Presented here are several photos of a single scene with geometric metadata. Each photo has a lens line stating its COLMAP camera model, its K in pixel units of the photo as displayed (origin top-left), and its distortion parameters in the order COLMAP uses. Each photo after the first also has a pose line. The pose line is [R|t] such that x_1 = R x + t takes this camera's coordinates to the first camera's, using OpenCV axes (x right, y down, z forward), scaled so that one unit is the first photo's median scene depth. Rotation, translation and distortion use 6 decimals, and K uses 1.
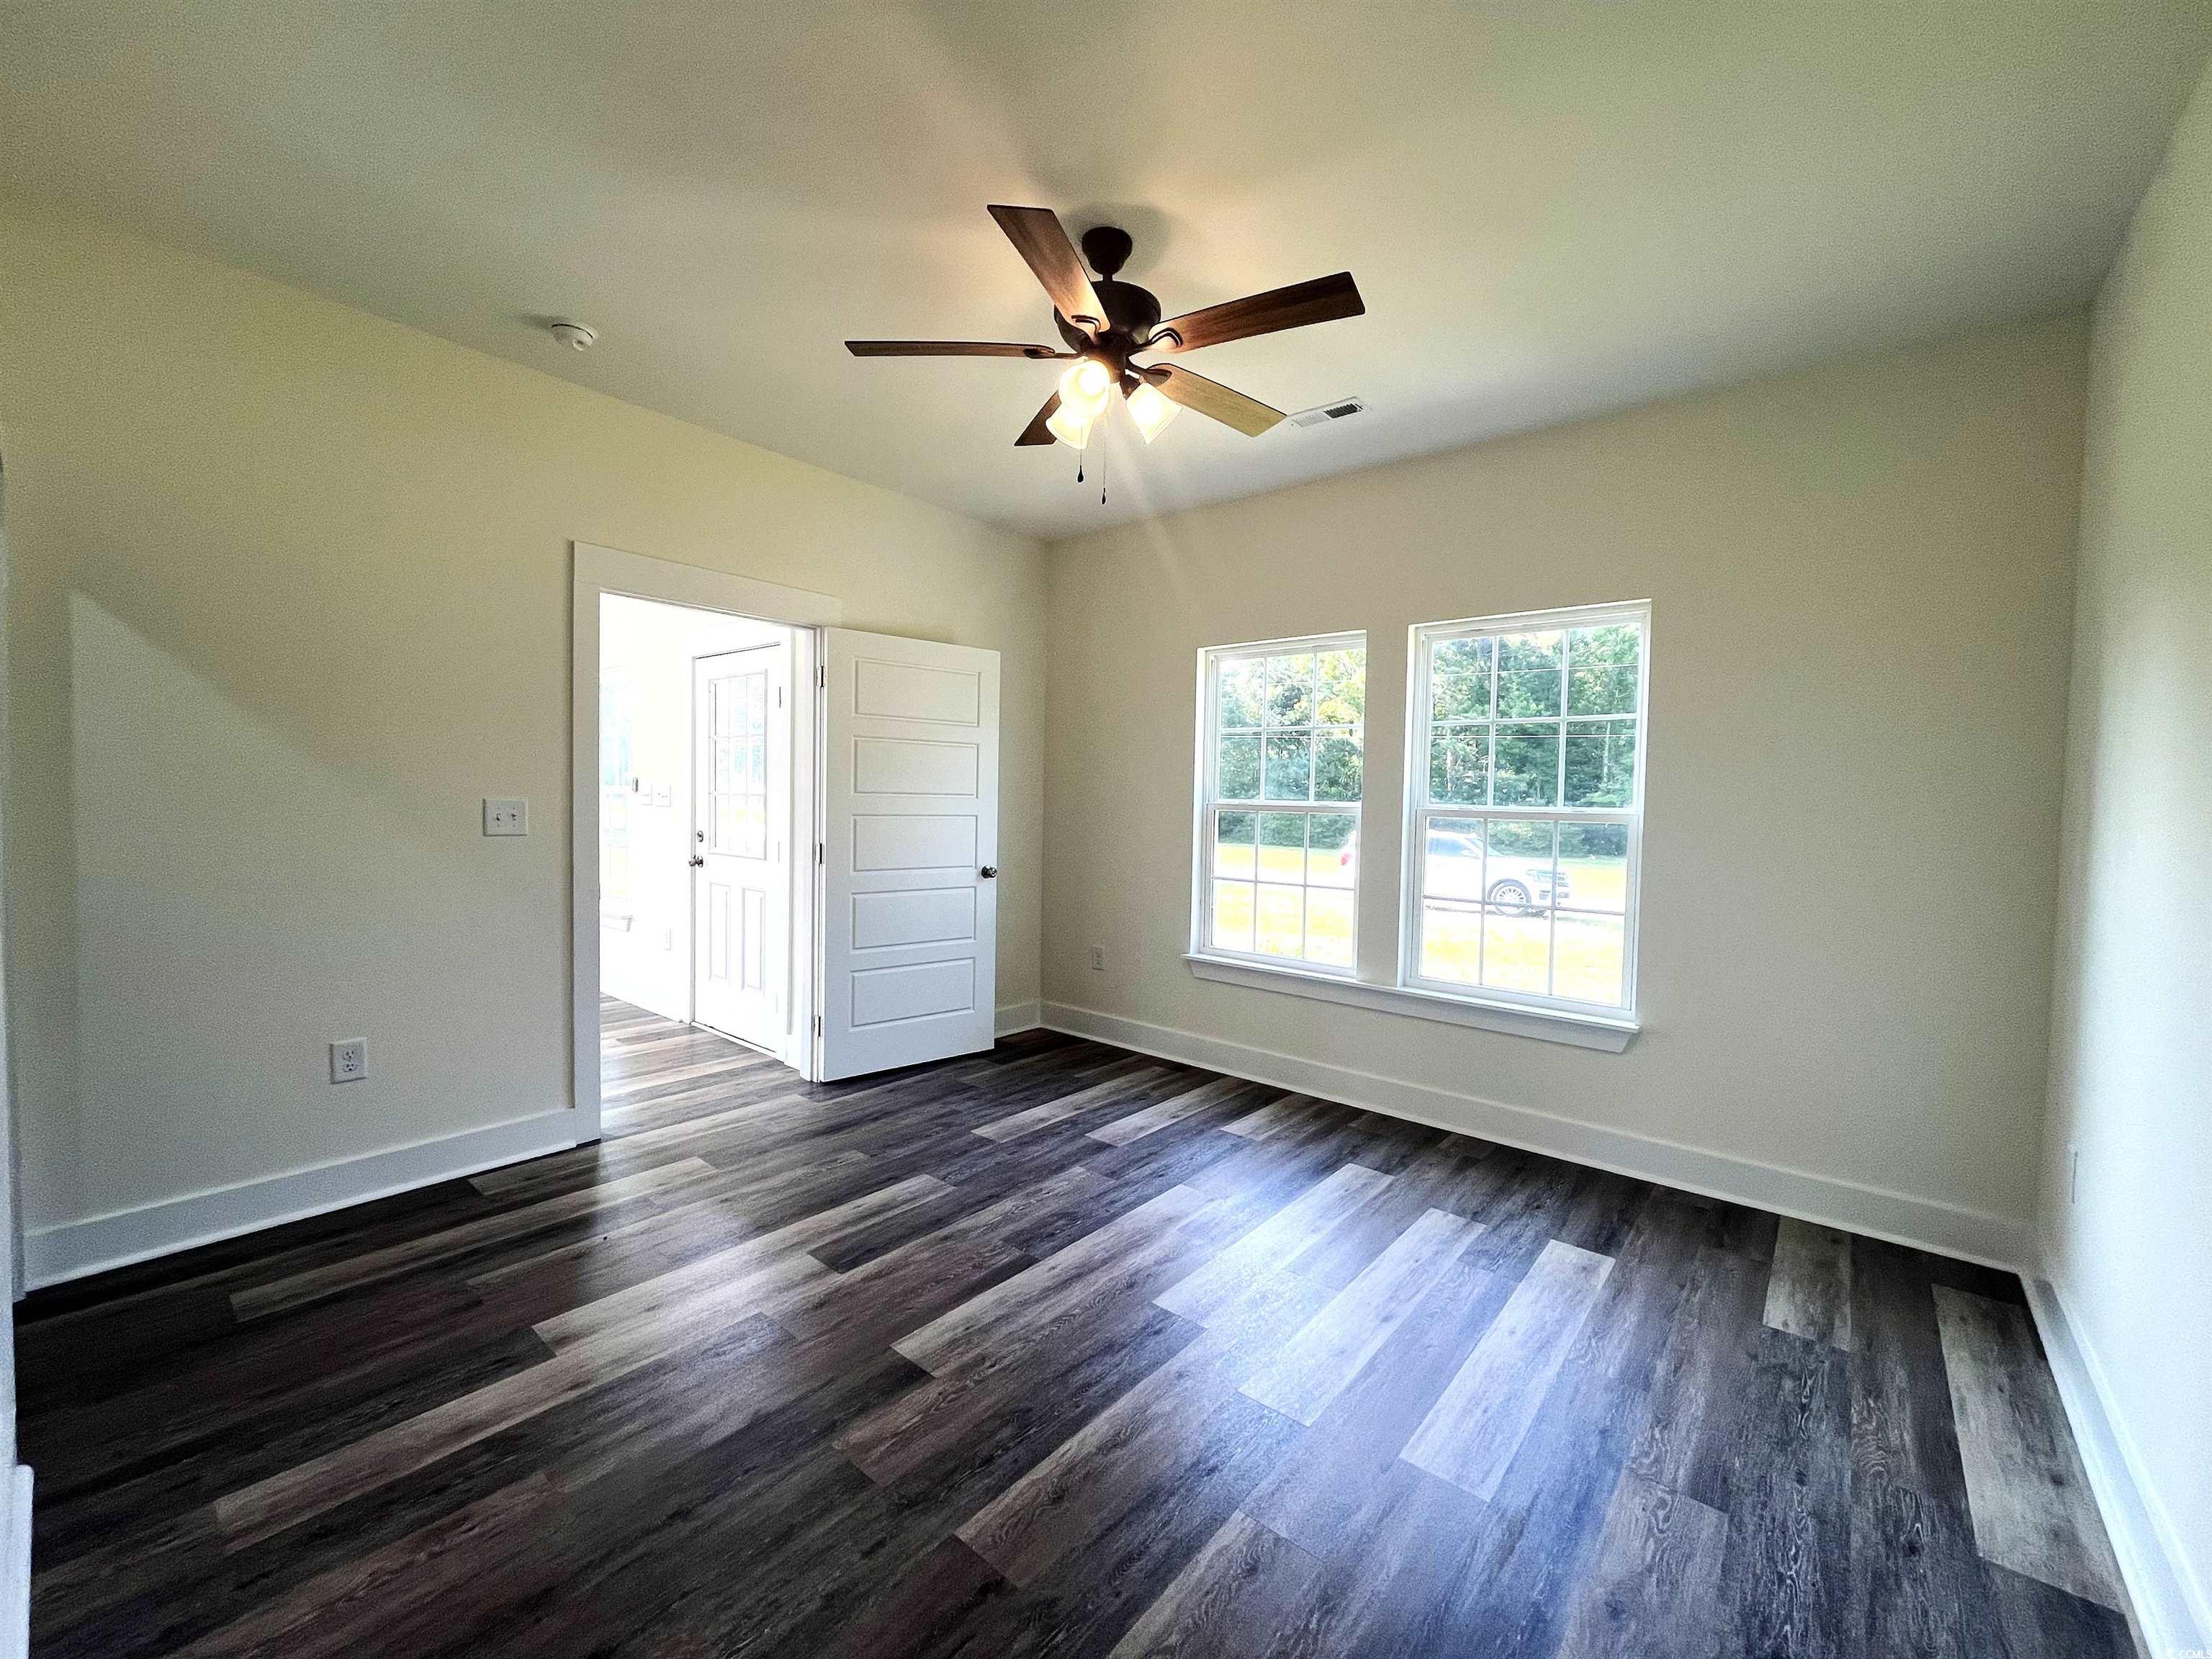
lens RADIAL K [[892.6, 0, 1108.1], [0, 892.6, 824.4], [0, 0, 1]] dist [-0.001132, -0.001232]
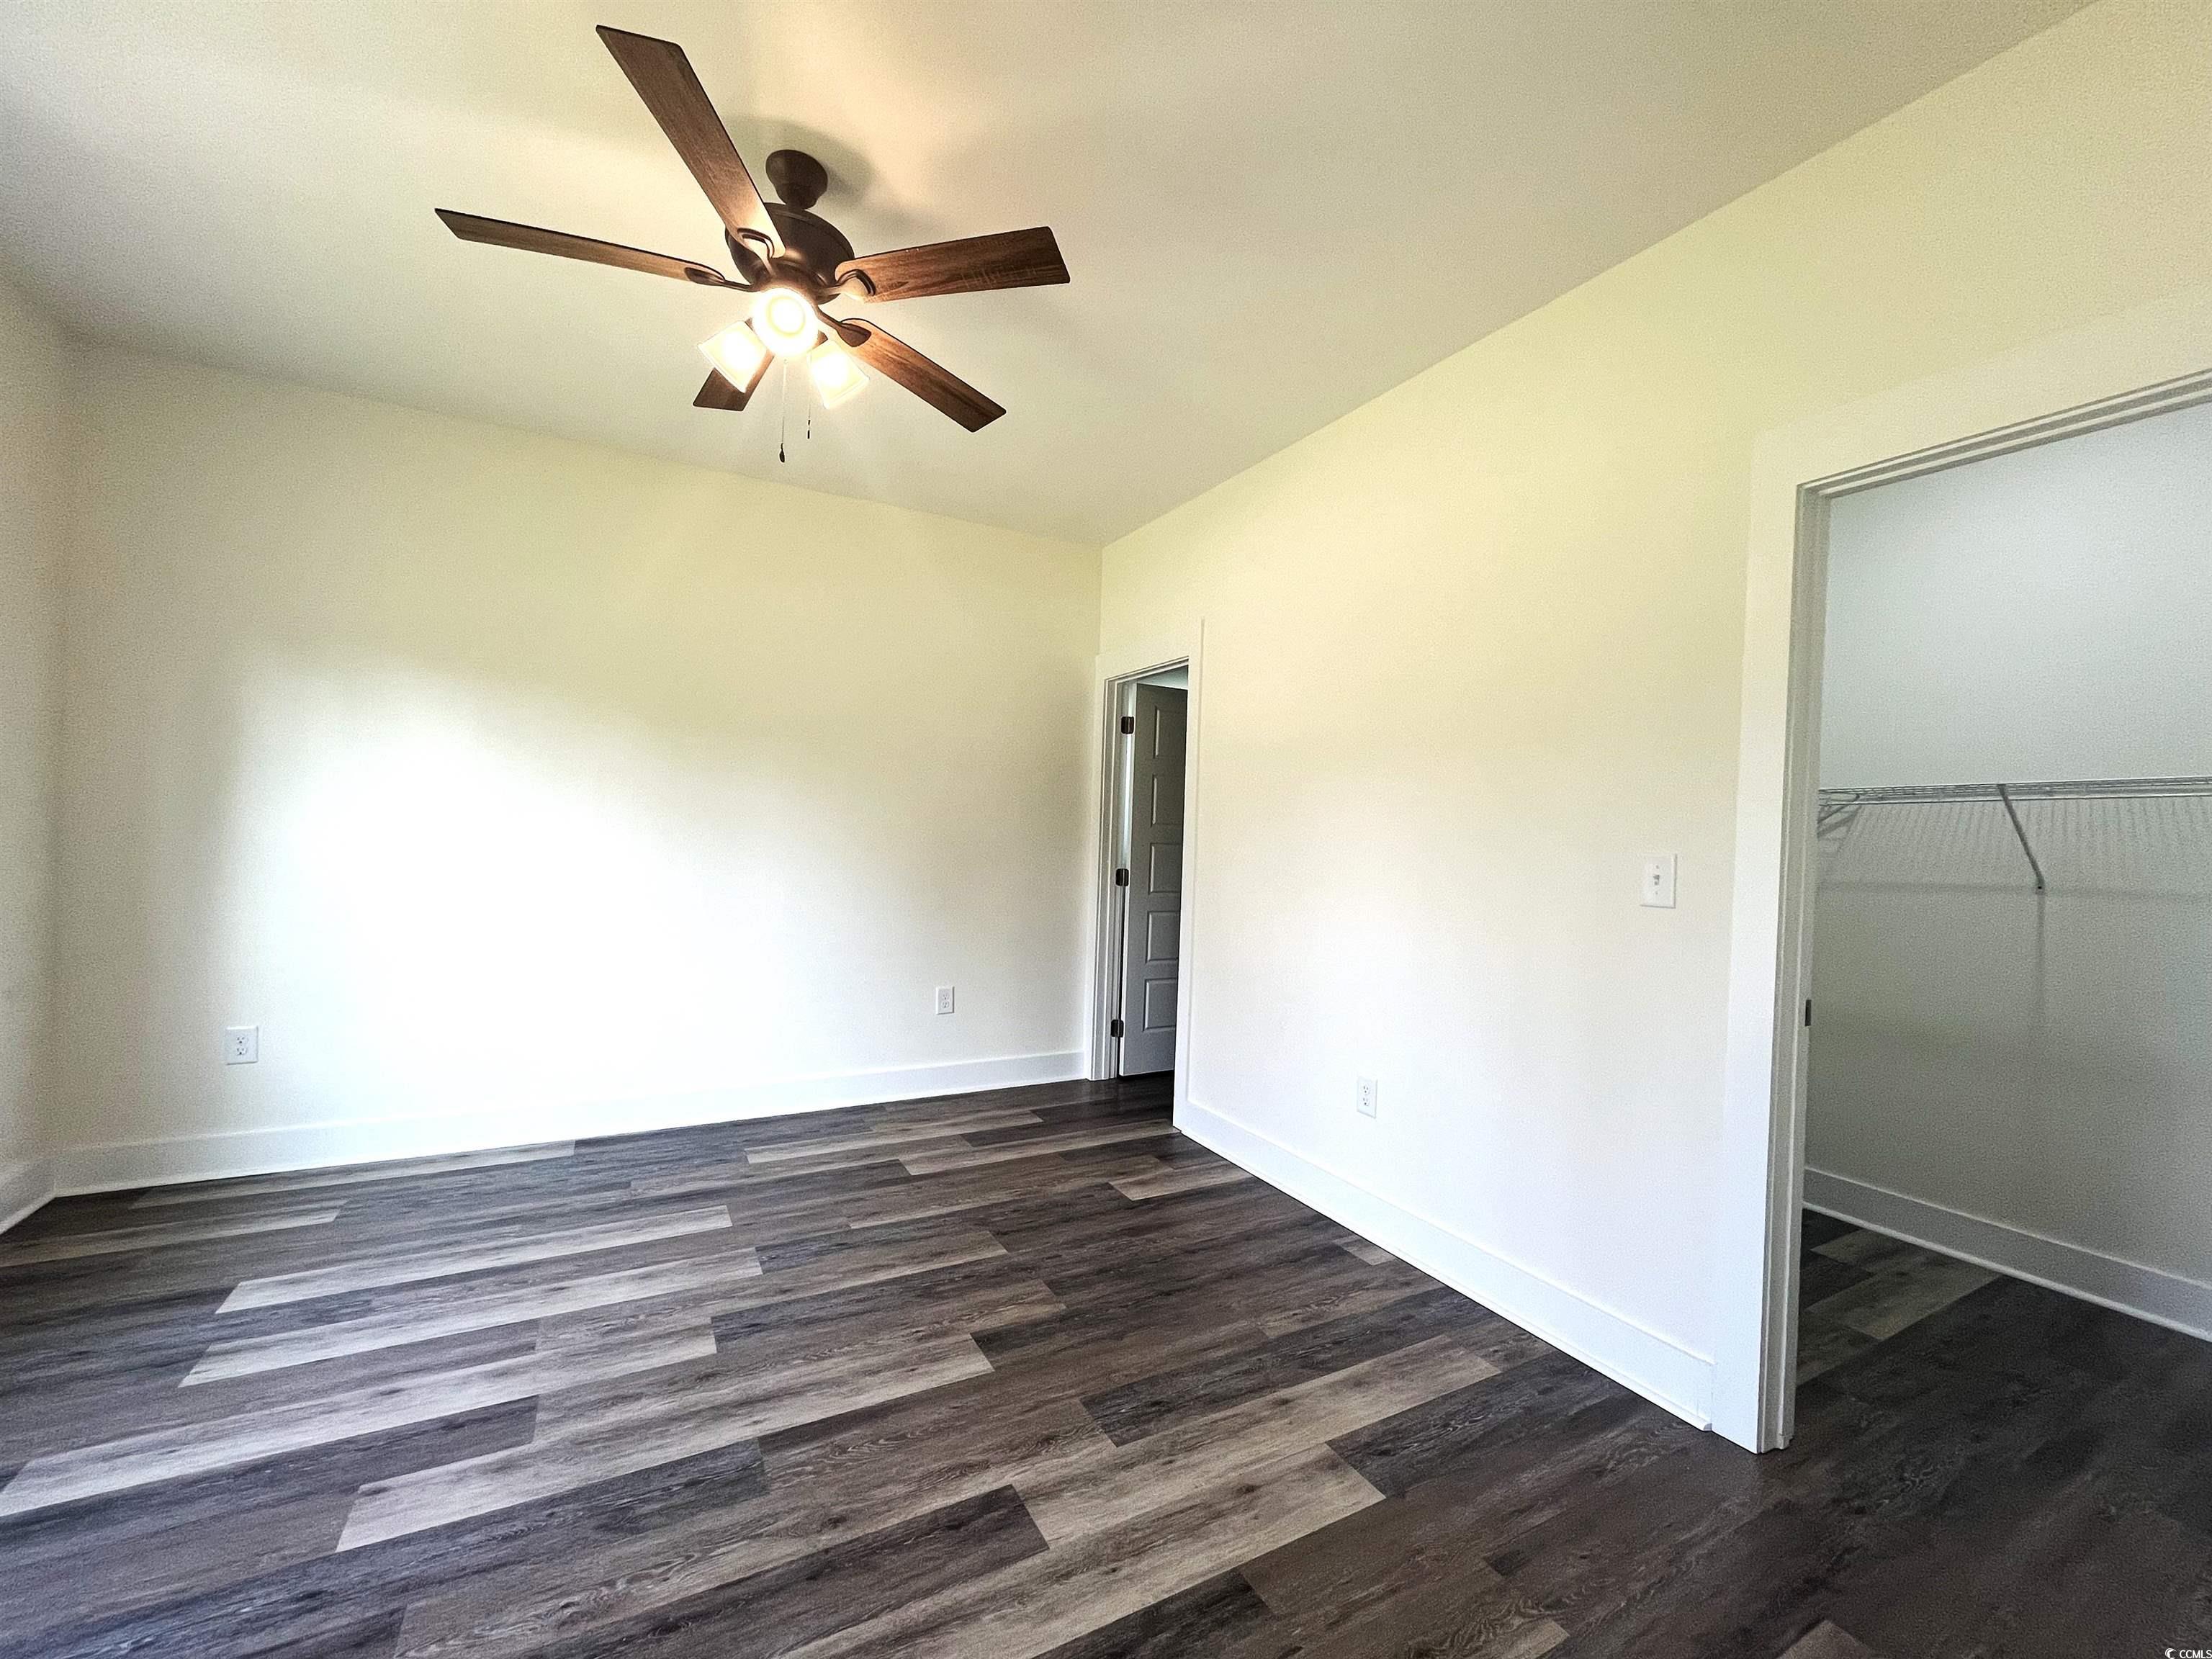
lens RADIAL K [[892.6, 0, 1105.8], [0, 892.6, 833.4], [0, 0, 1]] dist [-0.001132, -0.001232]
pose [[-0.928791, -0.051049, 0.367072, -0.614815], [-0.040575, 0.998521, 0.036199, -0.042807], [-0.368376, 0.018727, -0.929488, 1.655555]]
